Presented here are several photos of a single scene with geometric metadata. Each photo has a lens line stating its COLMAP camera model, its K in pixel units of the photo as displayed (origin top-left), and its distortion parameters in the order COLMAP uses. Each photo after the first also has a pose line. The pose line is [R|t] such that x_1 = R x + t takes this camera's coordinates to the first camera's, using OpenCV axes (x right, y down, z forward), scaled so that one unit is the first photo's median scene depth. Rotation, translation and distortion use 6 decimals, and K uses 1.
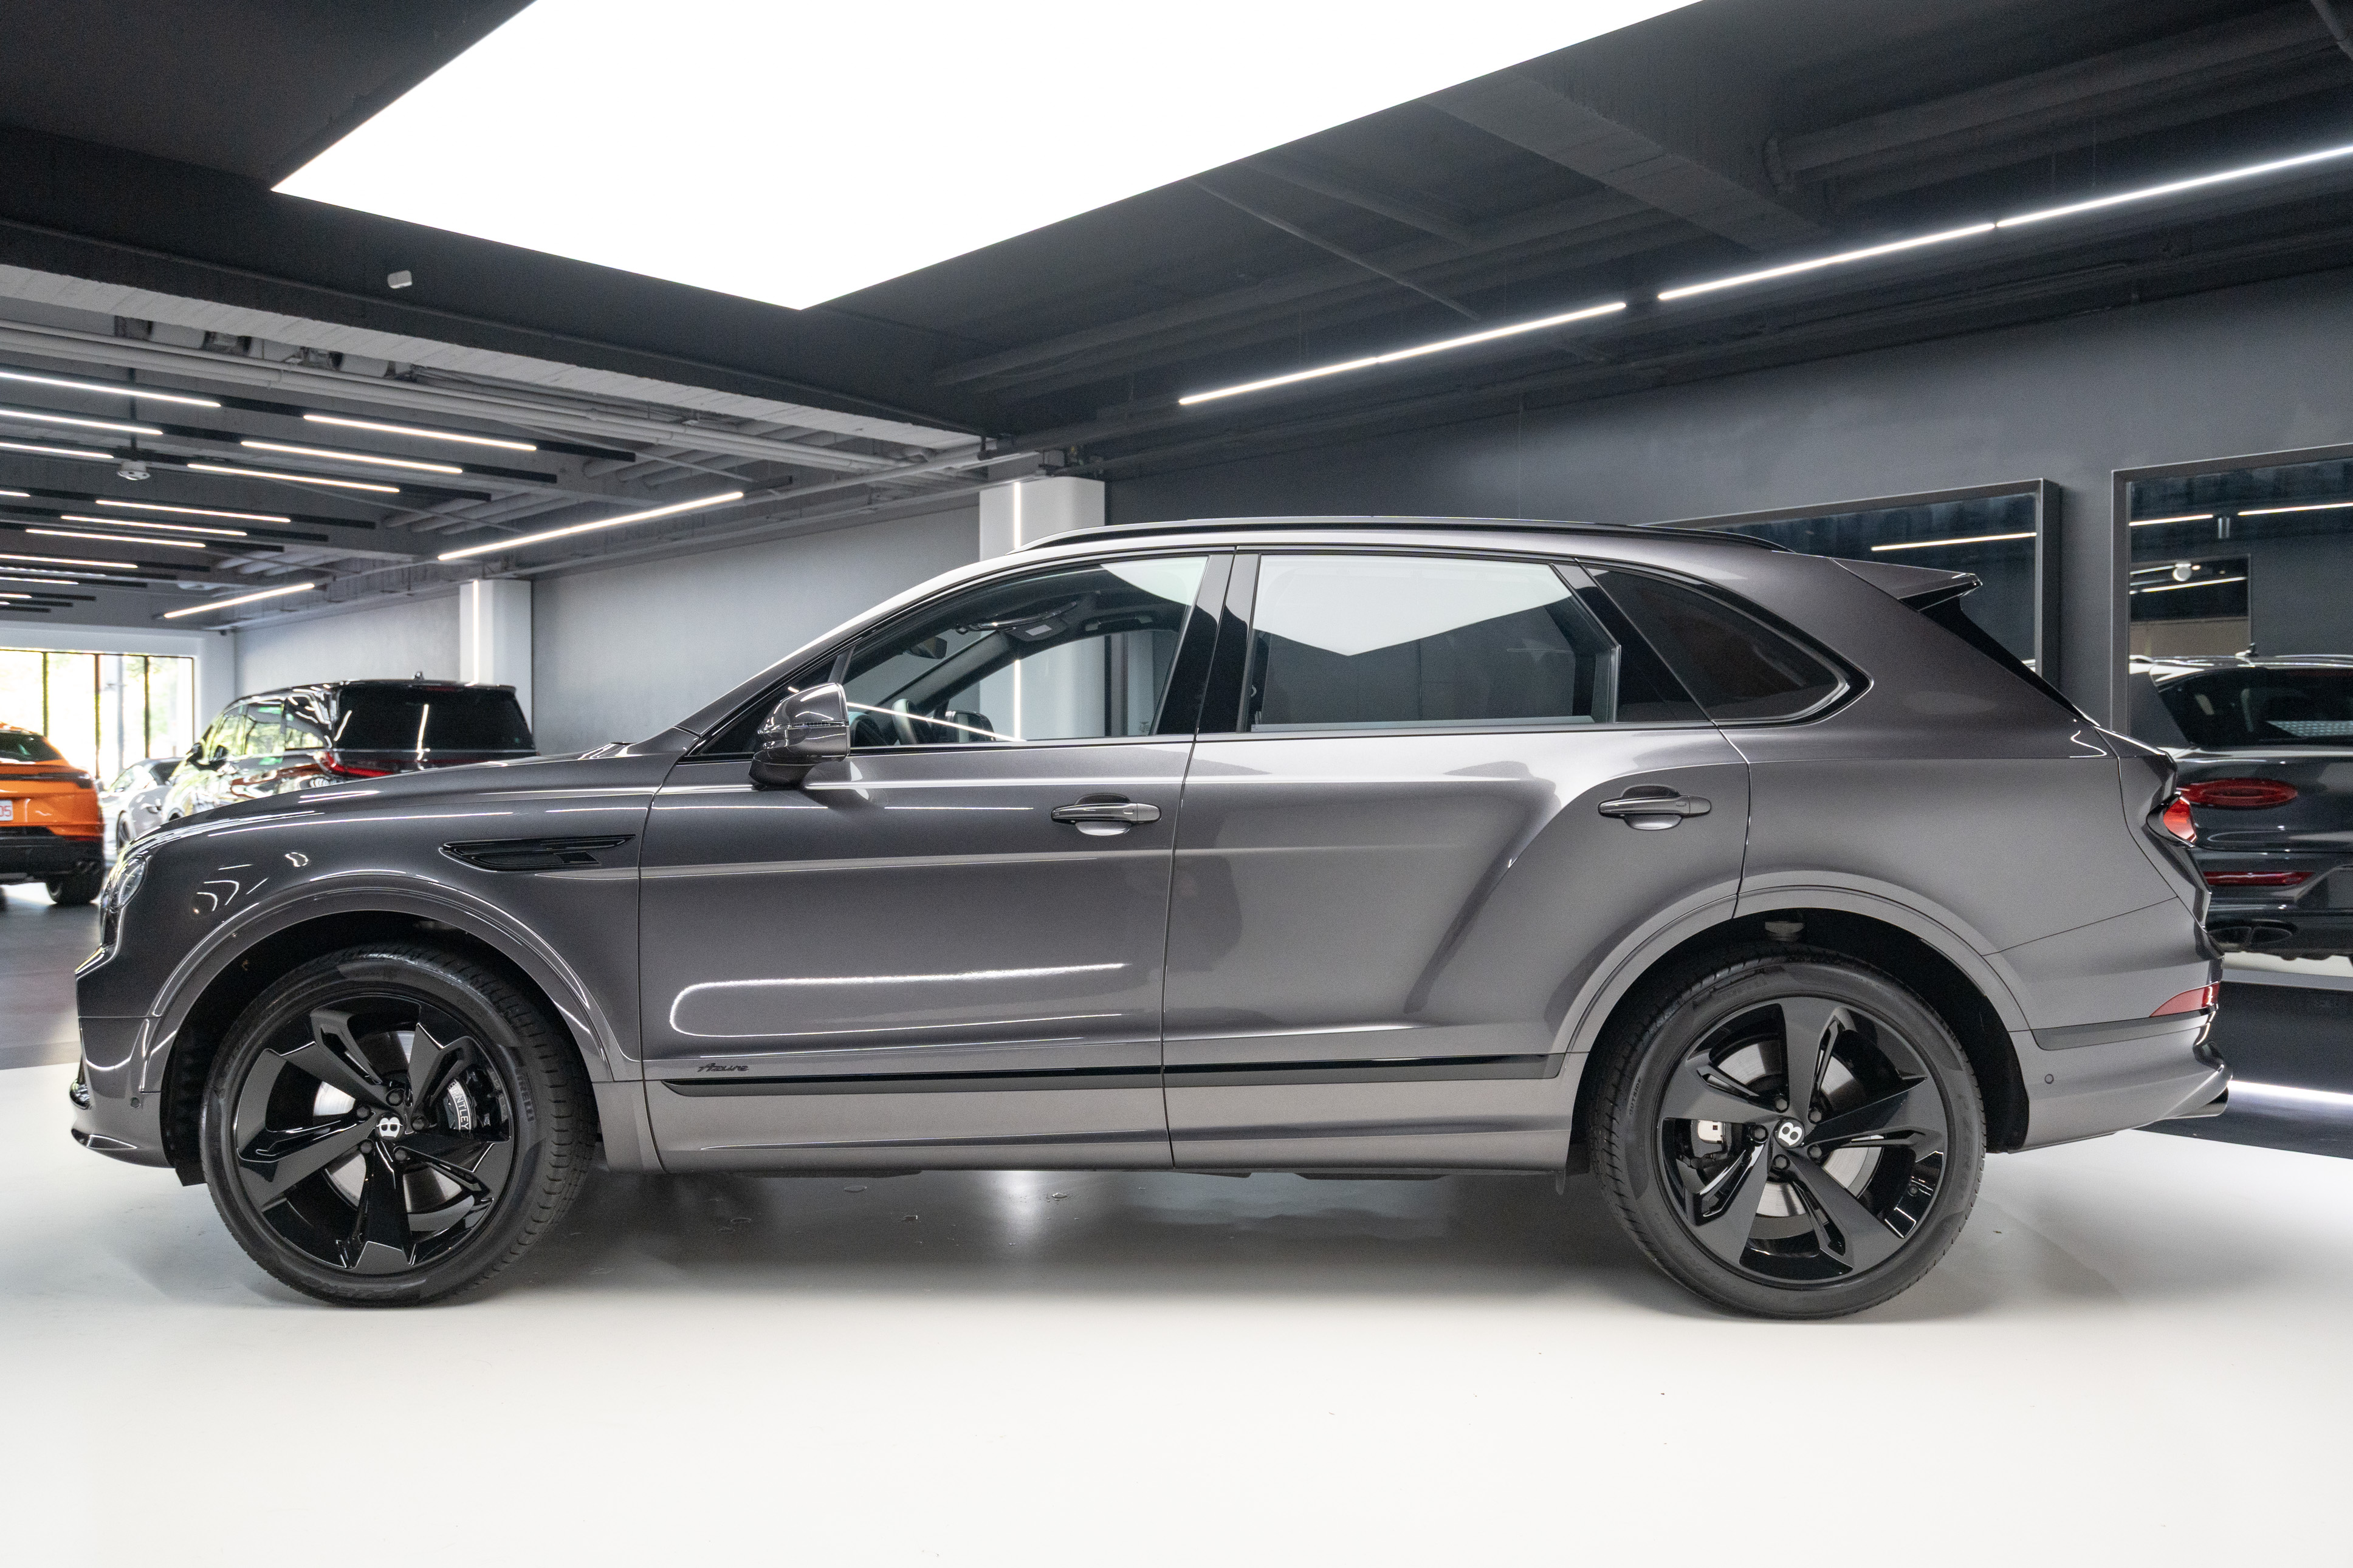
lens RADIAL K [[1709.8, 0, 1146.6], [0, 1709.8, 783.1], [0, 0, 1]] dist [0.003892, 0.003074]
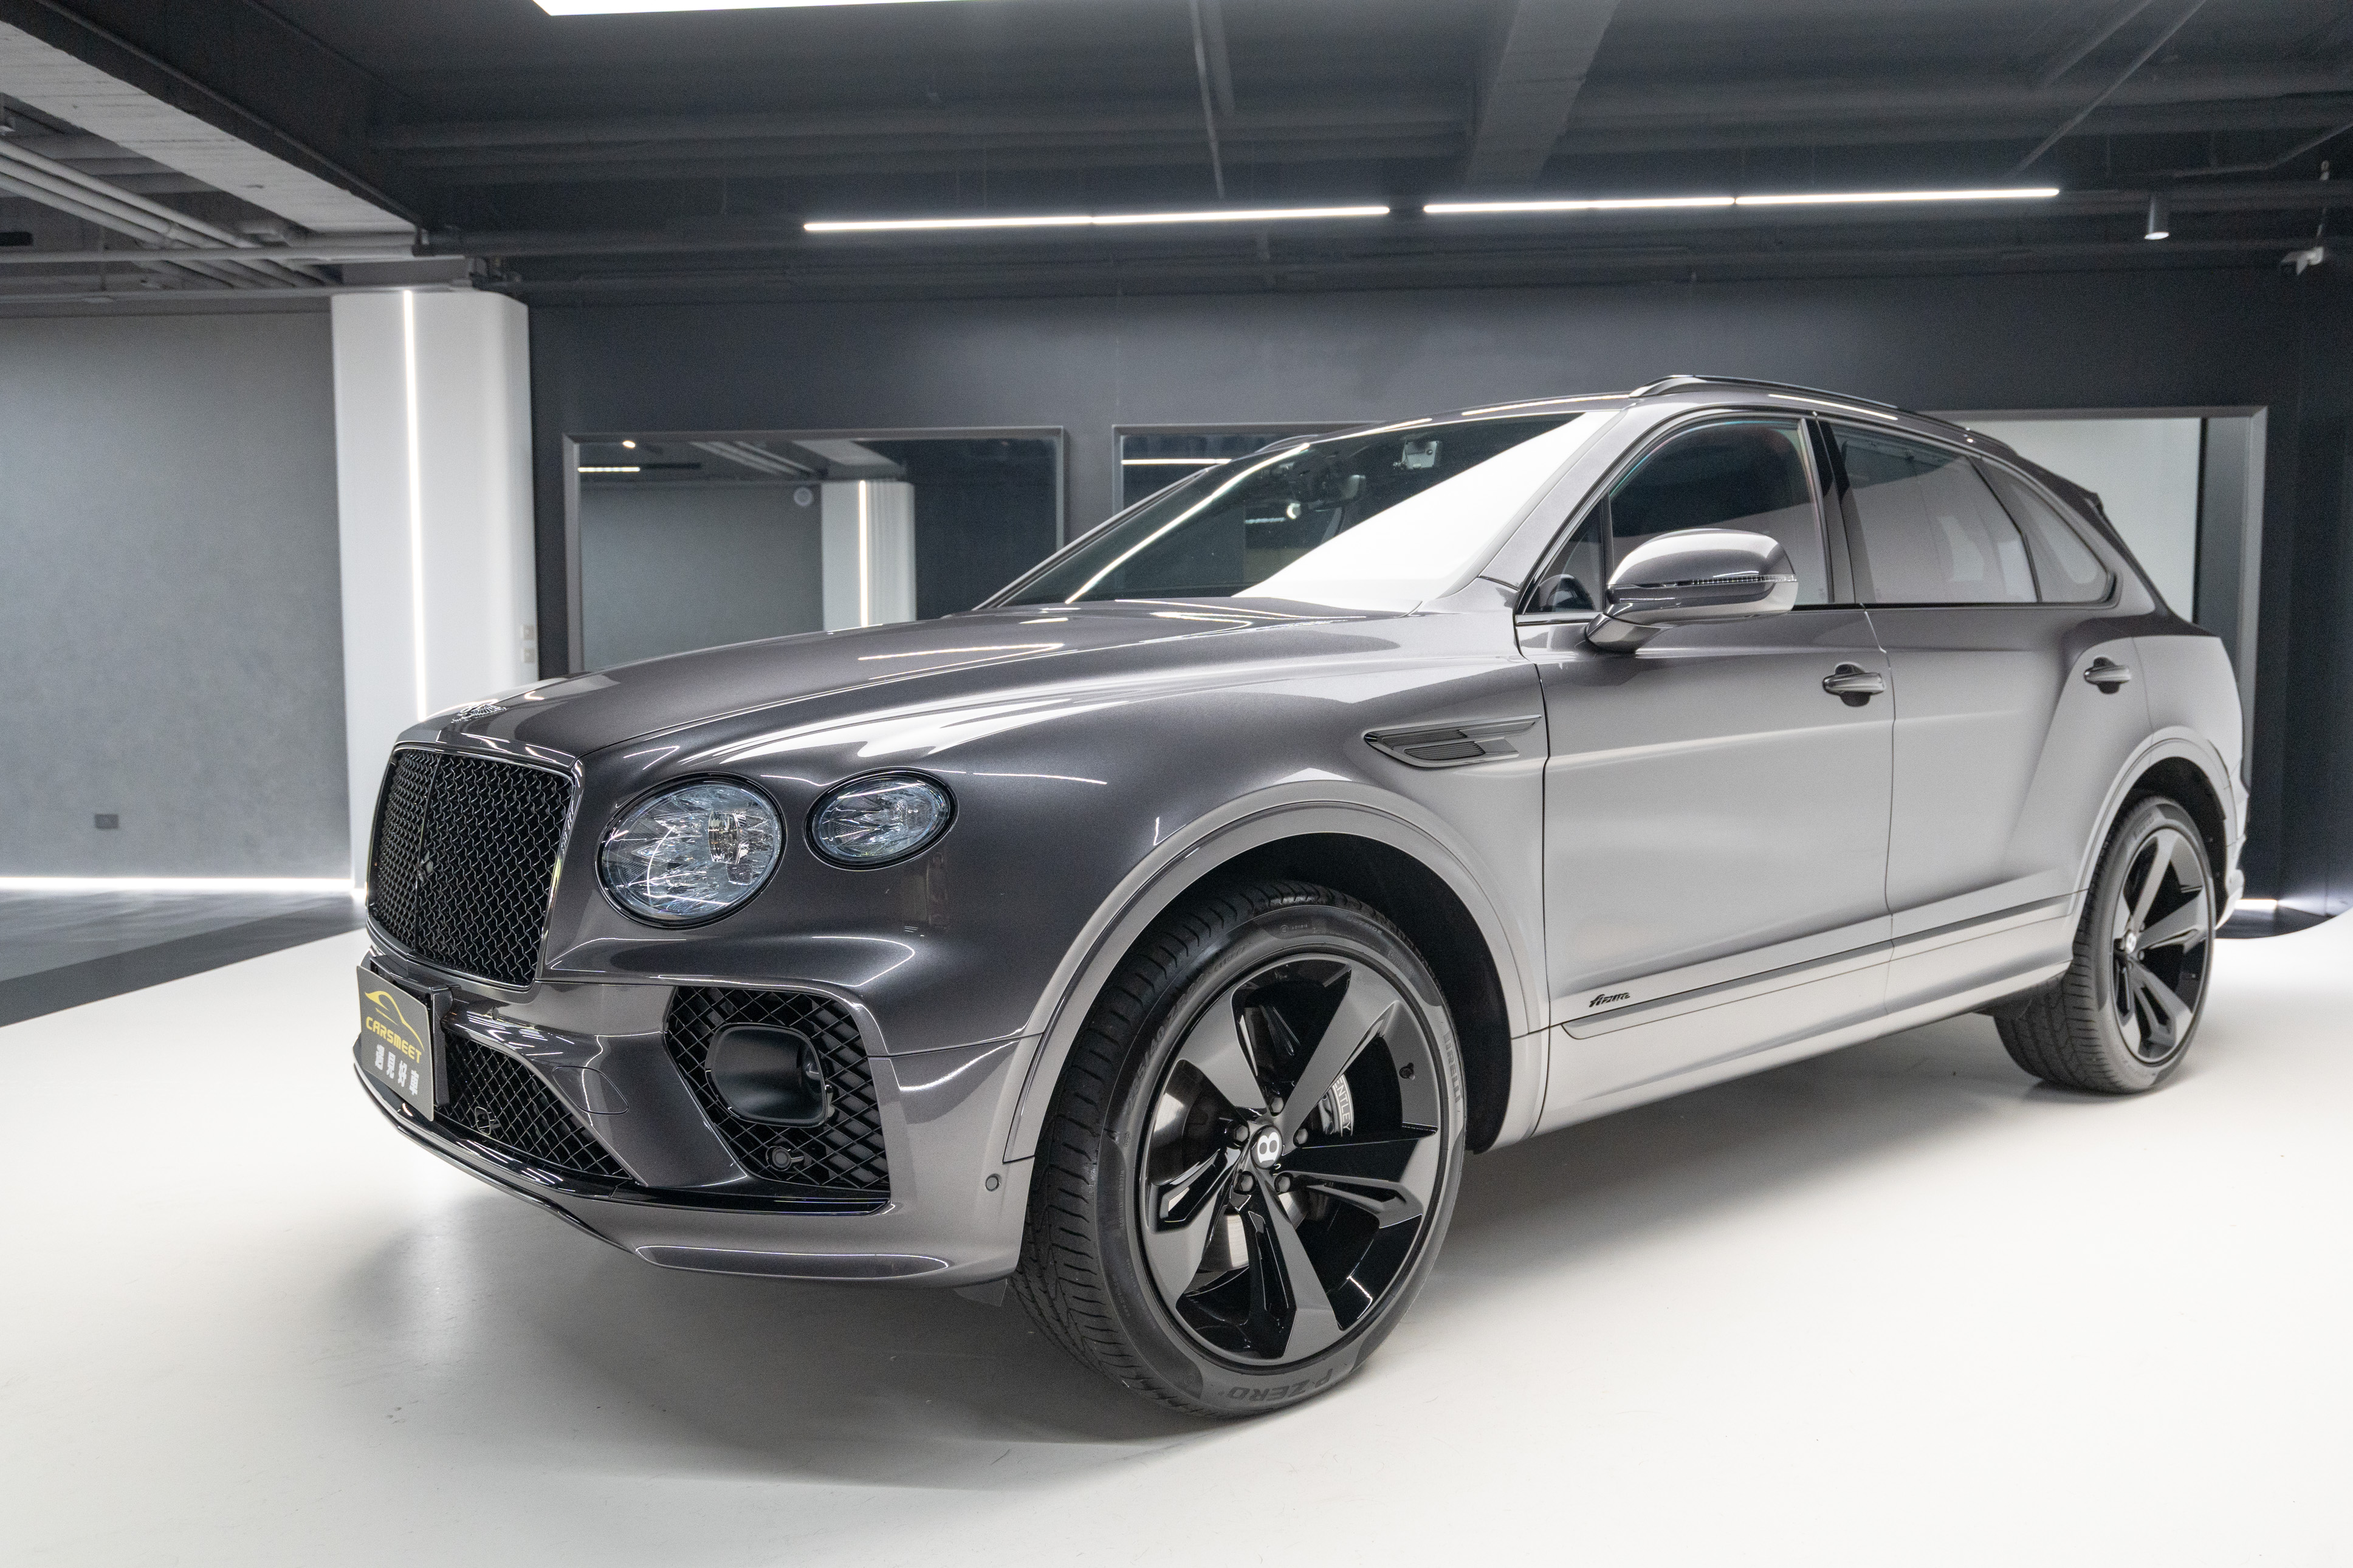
lens RADIAL K [[1709.8, 0, 1146.6], [0, 1709.8, 783.1], [0, 0, 1]] dist [0.003892, 0.003074]
pose [[0.758688, -0.042496, 0.650066, -0.359485], [0.008608, 0.998437, 0.055224, 0.006699], [-0.651397, -0.036302, 0.757868, 0.202618]]
